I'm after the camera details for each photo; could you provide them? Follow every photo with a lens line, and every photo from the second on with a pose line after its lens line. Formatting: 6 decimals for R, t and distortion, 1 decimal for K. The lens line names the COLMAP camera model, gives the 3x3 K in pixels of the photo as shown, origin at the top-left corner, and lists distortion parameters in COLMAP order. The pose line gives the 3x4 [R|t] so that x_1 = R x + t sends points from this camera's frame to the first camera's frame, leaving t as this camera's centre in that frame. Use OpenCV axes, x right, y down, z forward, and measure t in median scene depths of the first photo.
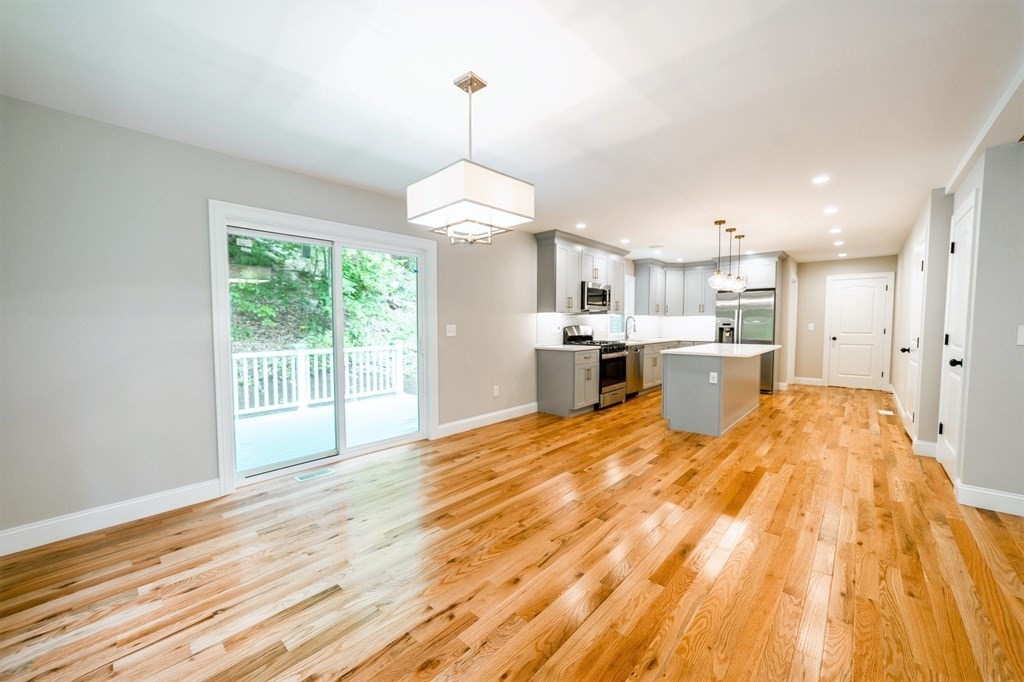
lens RADIAL K [[390.3, 0, 510.6], [0, 390.3, 342.6], [0, 0, 1]] dist [-0.016817, 0.004273]
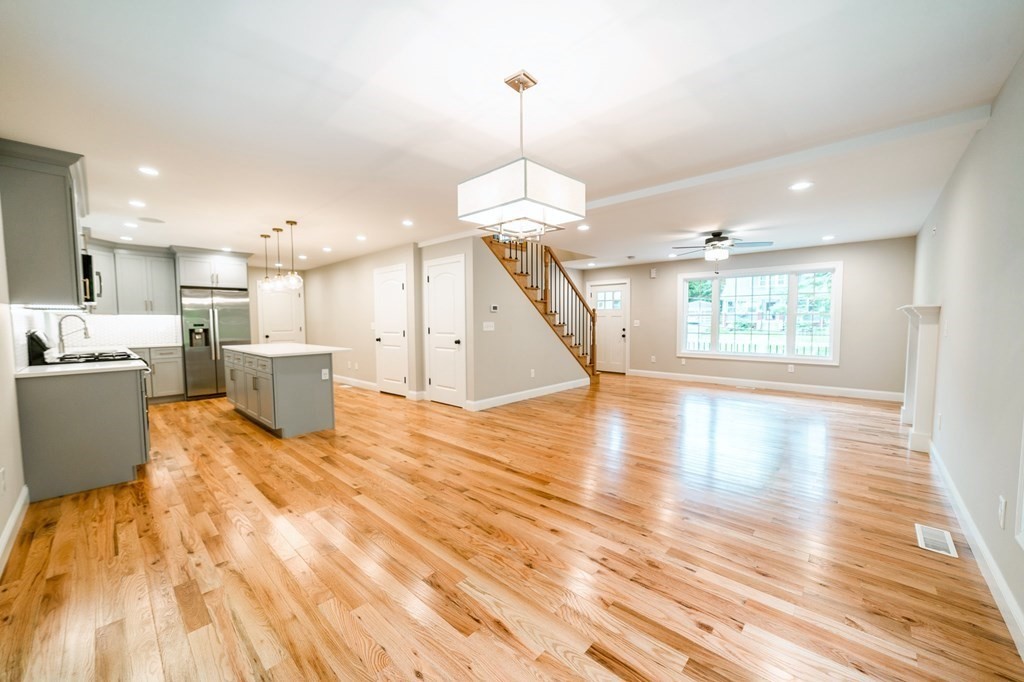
lens RADIAL K [[390.3, 0, 507.7], [0, 390.3, 343.9], [0, 0, 1]] dist [-0.016817, 0.004273]
pose [[0.015674, -0.058053, 0.998190, -0.401038], [0.058352, 0.996665, 0.057048, -0.017847], [-0.998173, 0.057352, 0.019009, 0.370710]]
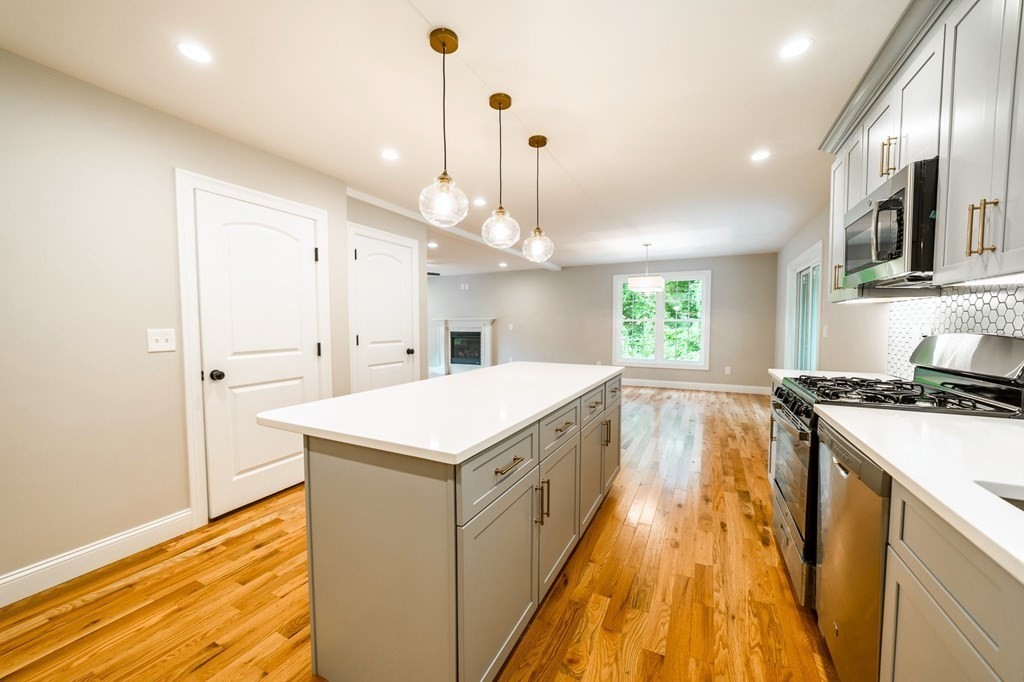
lens RADIAL K [[390.3, 0, 510.0], [0, 390.3, 342.3], [0, 0, 1]] dist [-0.016817, 0.004273]
pose [[-0.964087, 0.016607, -0.265067, 0.616143], [-0.009598, 0.995212, 0.097263, -0.067498], [0.265413, 0.096315, -0.959312, 1.307184]]
